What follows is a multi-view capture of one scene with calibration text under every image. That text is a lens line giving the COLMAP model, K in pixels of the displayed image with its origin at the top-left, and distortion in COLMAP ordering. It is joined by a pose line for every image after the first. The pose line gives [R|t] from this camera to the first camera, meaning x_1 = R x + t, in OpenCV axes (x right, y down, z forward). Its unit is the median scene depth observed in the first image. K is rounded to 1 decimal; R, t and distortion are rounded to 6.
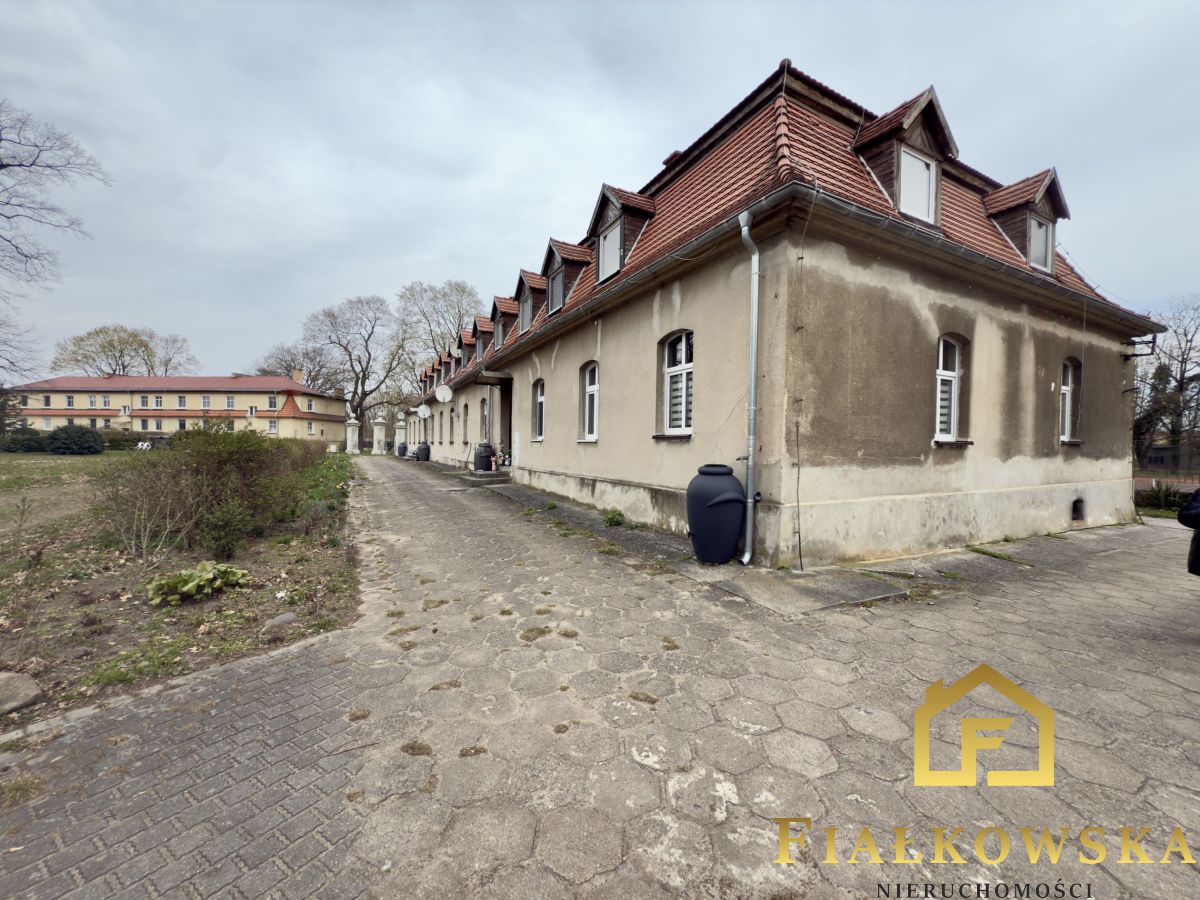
lens RADIAL K [[476.5, 0, 596.1], [0, 476.5, 447.6], [0, 0, 1]] dist [-0.000367, -0.000198]
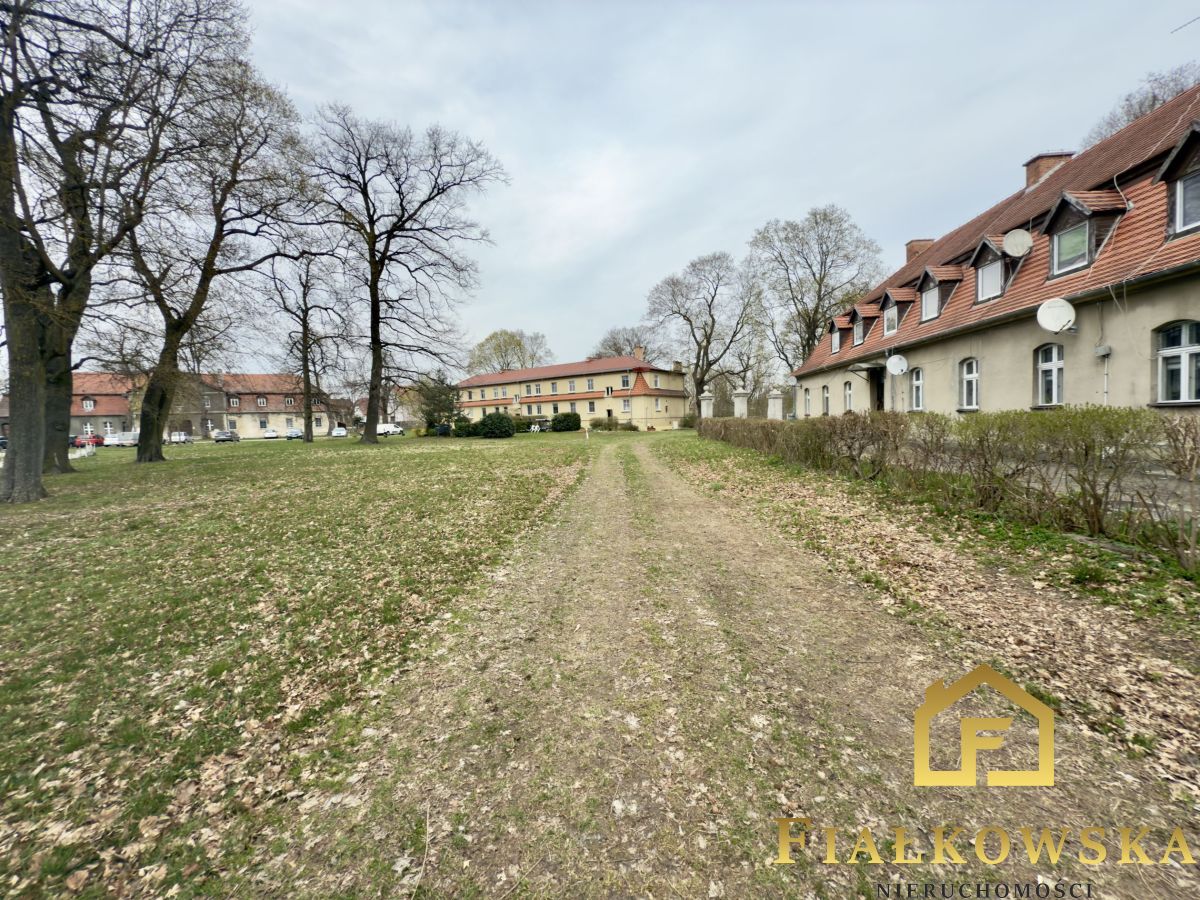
lens RADIAL K [[476.5, 0, 599.9], [0, 476.5, 449.6], [0, 0, 1]] dist [-0.000367, -0.000198]
pose [[0.842850, -0.007008, -0.538103, -0.181834], [0.042486, 0.997661, 0.053554, -0.006850], [0.536469, -0.068000, 0.841176, 0.111404]]
